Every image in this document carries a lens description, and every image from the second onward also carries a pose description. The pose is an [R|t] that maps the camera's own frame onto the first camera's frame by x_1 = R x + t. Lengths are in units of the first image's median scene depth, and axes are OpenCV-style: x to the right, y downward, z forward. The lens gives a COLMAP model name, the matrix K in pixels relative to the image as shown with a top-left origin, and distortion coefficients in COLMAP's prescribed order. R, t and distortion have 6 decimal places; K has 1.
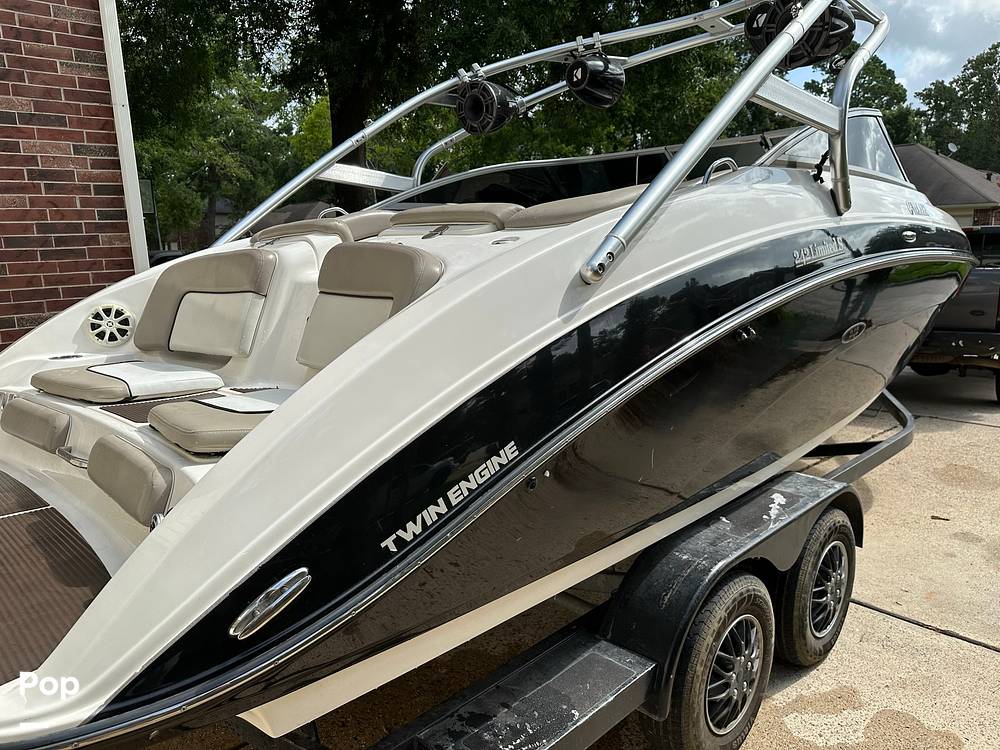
lens RADIAL K [[707.5, 0, 500.6], [0, 707.5, 373.2], [0, 0, 1]] dist [0.037992, -0.050205]
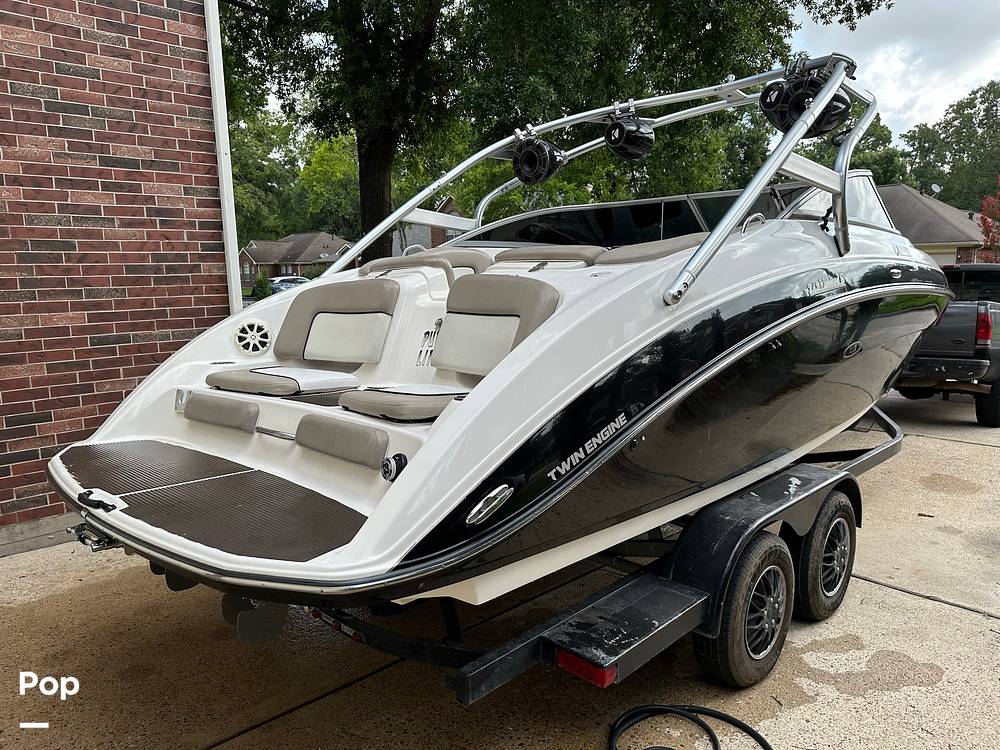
lens RADIAL K [[707.5, 0, 507.2], [0, 707.5, 374.4], [0, 0, 1]] dist [0.037992, -0.050205]
pose [[0.999779, 0.008720, 0.019154, -0.126970], [-0.007915, 0.999098, -0.041712, 0.041221], [-0.019500, 0.041551, 0.998946, -0.222321]]
